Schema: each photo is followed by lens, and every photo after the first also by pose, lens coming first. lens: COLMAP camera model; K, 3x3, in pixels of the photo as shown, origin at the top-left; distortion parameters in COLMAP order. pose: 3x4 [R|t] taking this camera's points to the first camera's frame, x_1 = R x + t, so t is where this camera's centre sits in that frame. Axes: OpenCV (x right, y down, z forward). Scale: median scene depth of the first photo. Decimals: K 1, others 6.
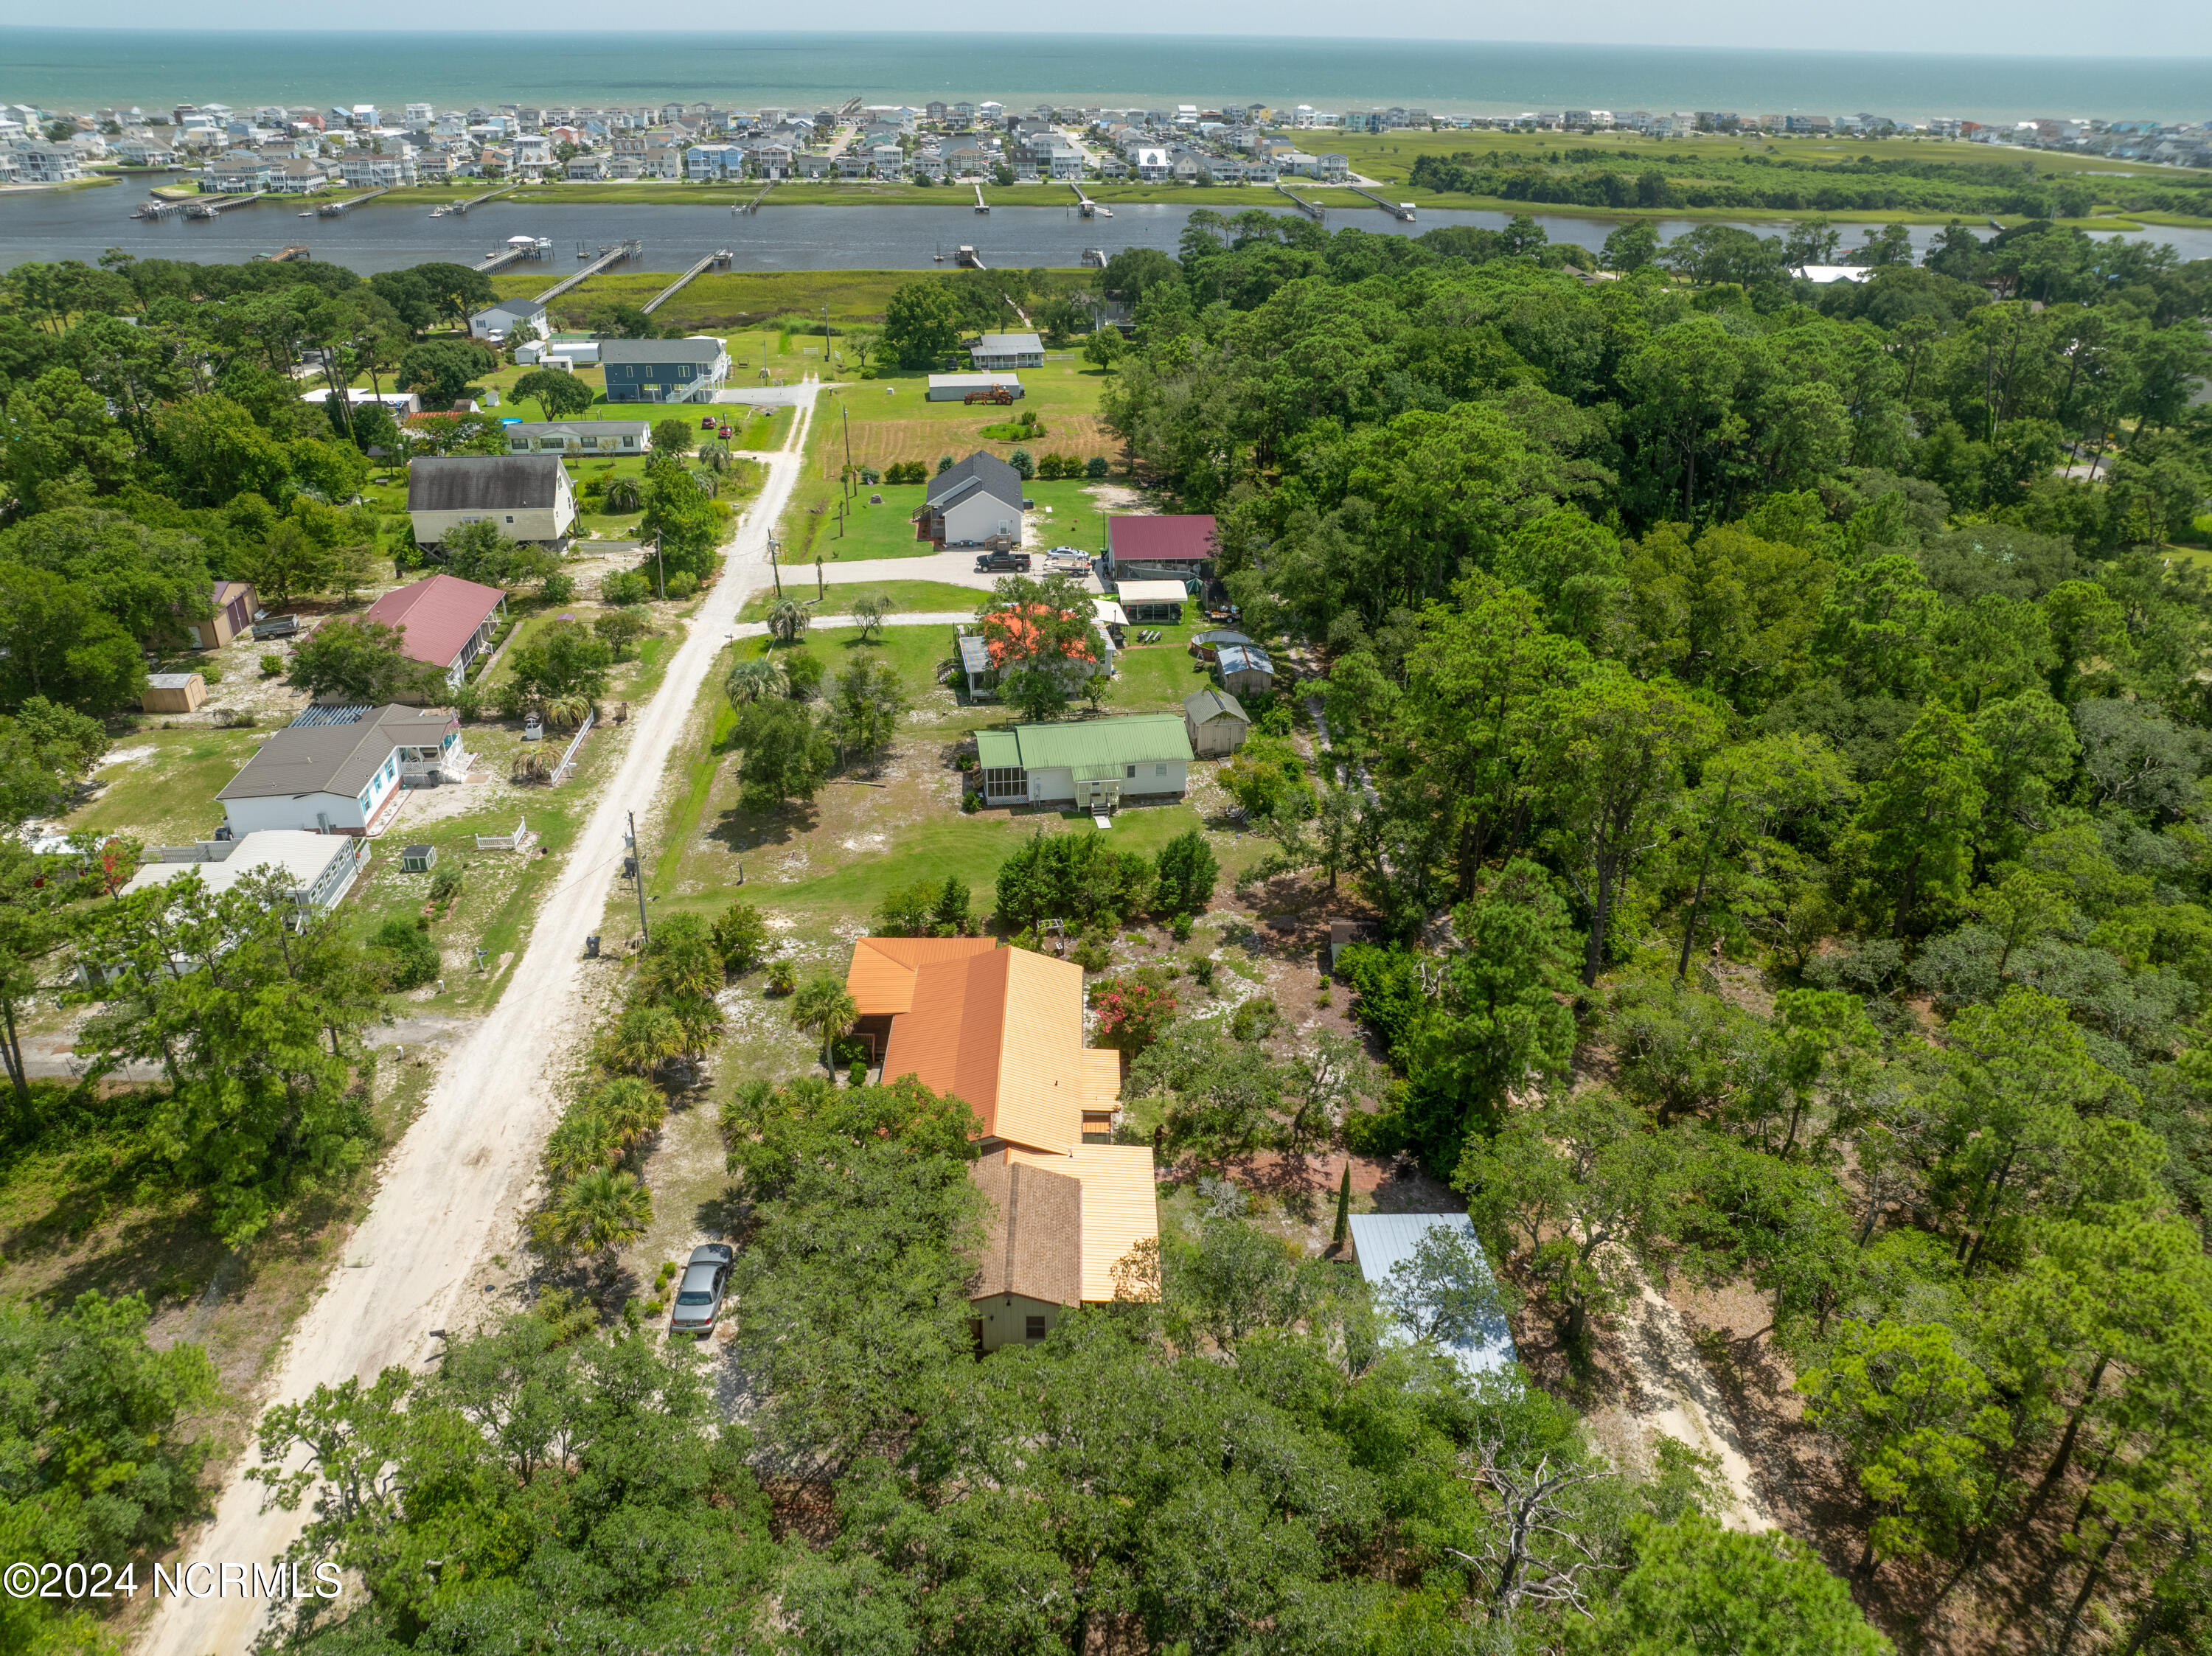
lens RADIAL K [[1558.9, 0, 1105.1], [0, 1558.9, 823.0], [0, 0, 1]] dist [-0.035551, -0.003556]
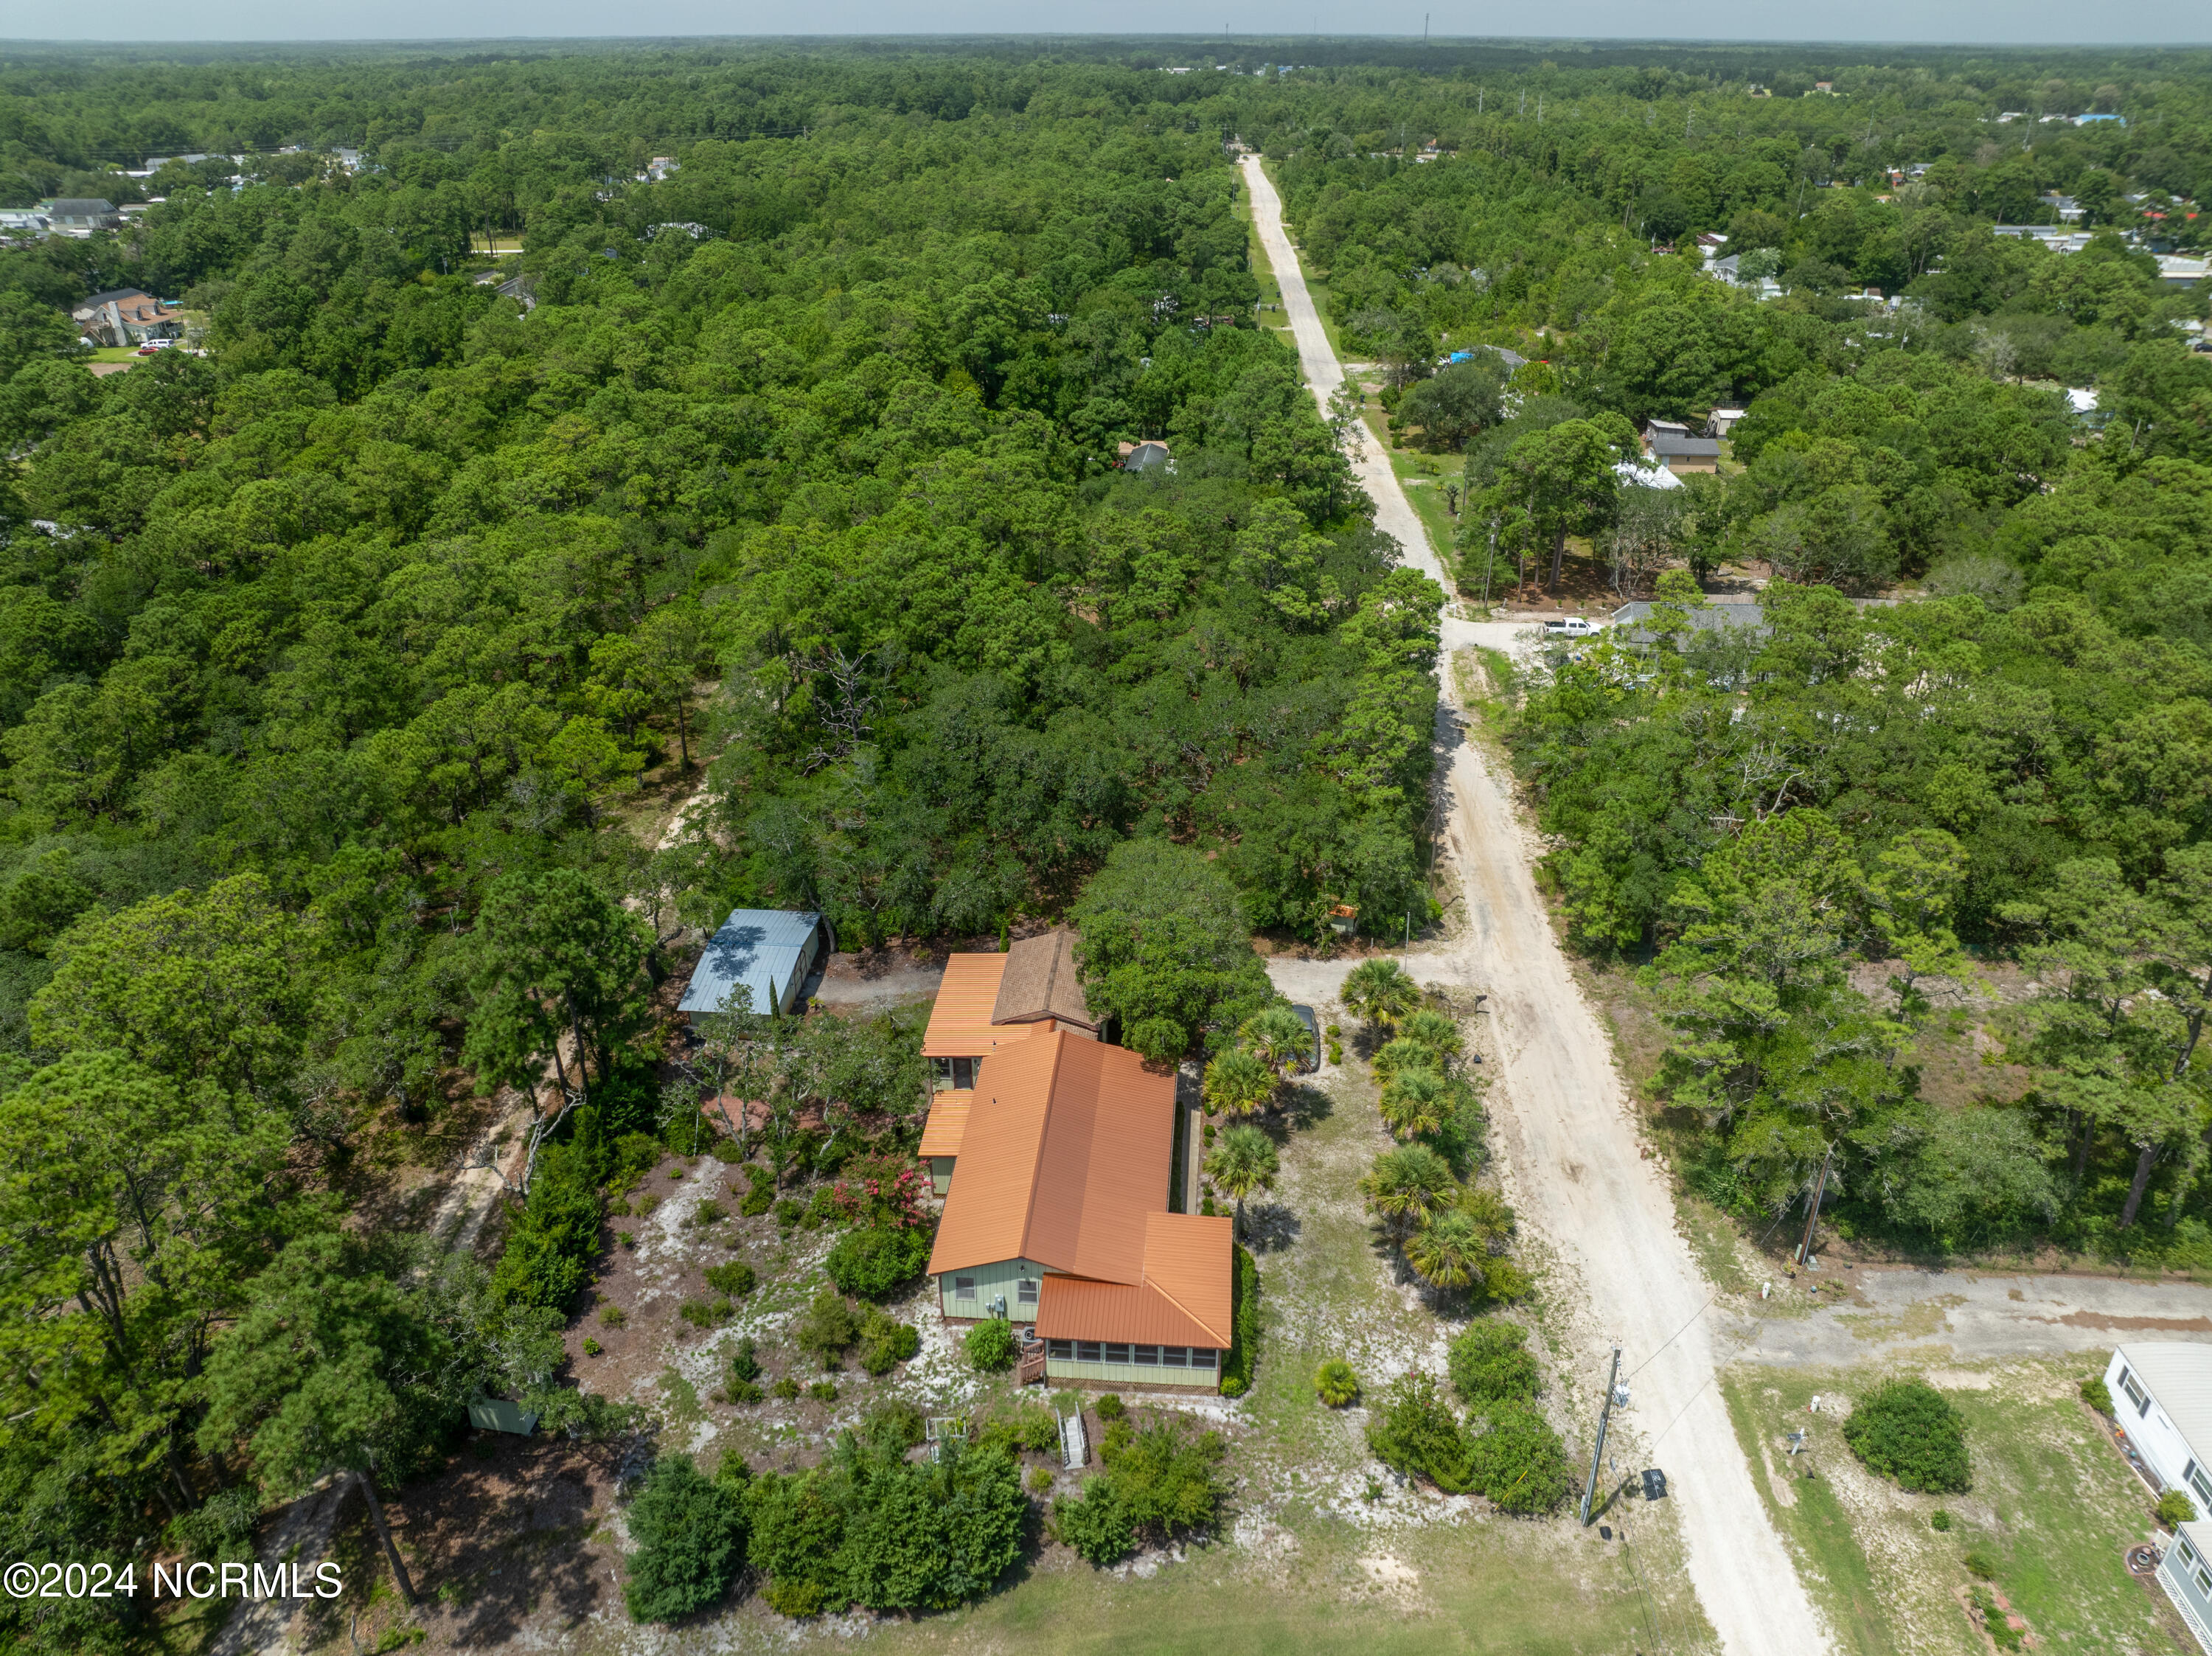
lens RADIAL K [[1561.3, 0, 1101.2], [0, 1561.3, 825.5], [0, 0, 1]] dist [-0.044718, 0.004030]
pose [[-0.995519, -0.052898, 0.078381, -0.089528], [0.033224, 0.580379, 0.813668, -0.394943], [-0.088532, 0.812626, -0.576021, 0.760340]]
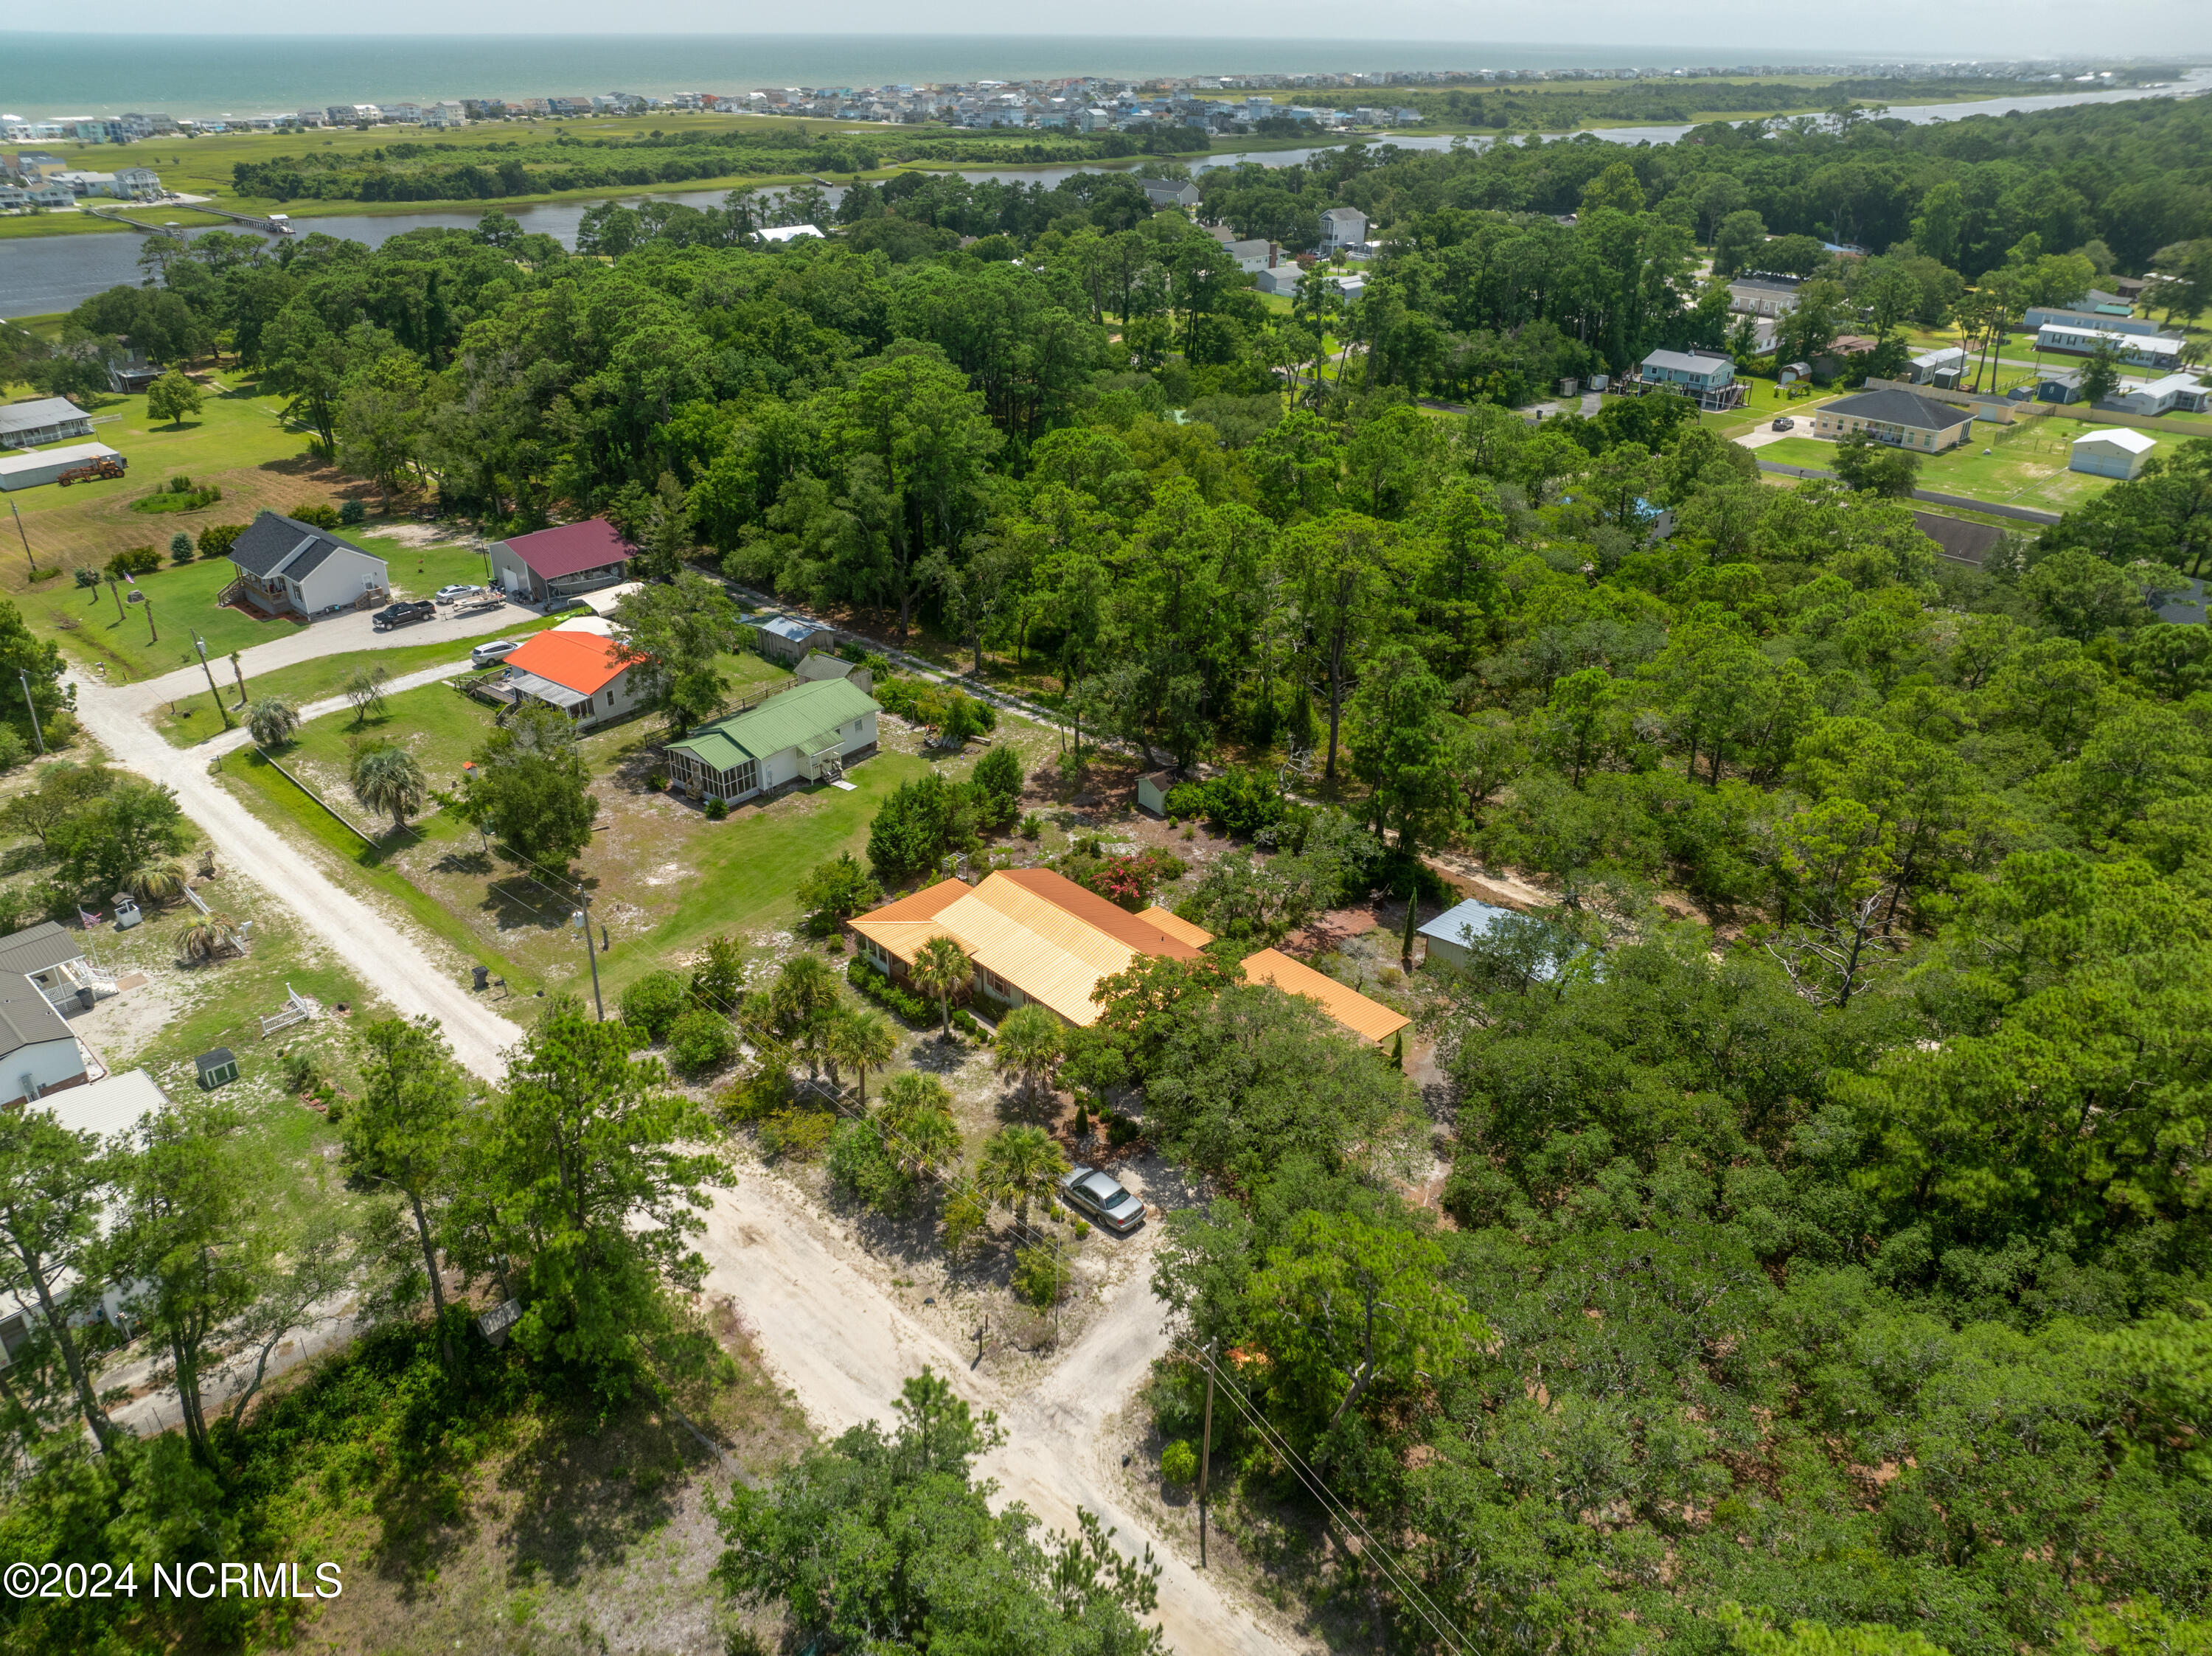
lens RADIAL K [[1552.8, 0, 1100.1], [0, 1552.8, 833.3], [0, 0, 1]] dist [-0.044607, 0.022480]
pose [[0.736104, -0.319736, 0.596590, -0.389793], [0.311410, 0.942551, 0.120917, -0.032635], [-0.600978, 0.096777, 0.793385, 0.055752]]
